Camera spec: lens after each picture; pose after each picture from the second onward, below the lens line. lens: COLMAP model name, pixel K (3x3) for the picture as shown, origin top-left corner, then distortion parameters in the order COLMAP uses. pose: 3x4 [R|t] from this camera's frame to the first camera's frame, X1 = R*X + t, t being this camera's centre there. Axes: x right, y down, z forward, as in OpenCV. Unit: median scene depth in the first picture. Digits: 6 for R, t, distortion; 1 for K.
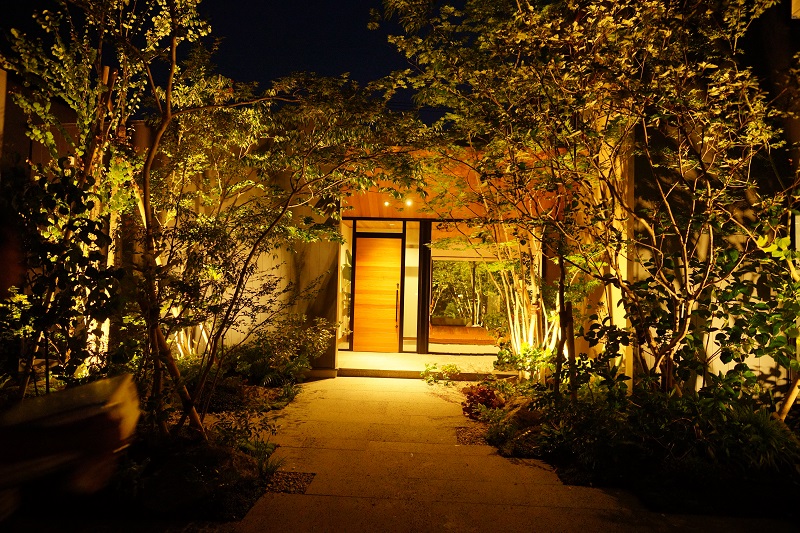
lens RADIAL K [[553.3, 0, 400.0], [0, 553.3, 266.5], [0, 0, 1]] dist [-0.000279, -0.000072]
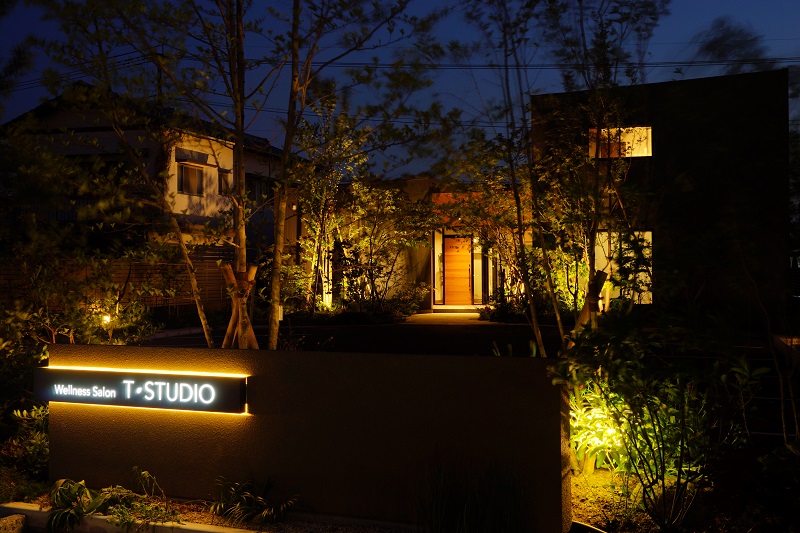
lens RADIAL K [[1027.5, 0, 400.0], [0, 1027.5, 266.5], [0, 0, 1]] dist [0.000112, -0.000175]
pose [[0.978931, -0.028216, -0.202234, 0.441796], [0.034629, 0.999001, 0.028241, -0.061689], [0.201235, -0.034649, 0.978930, -2.220514]]
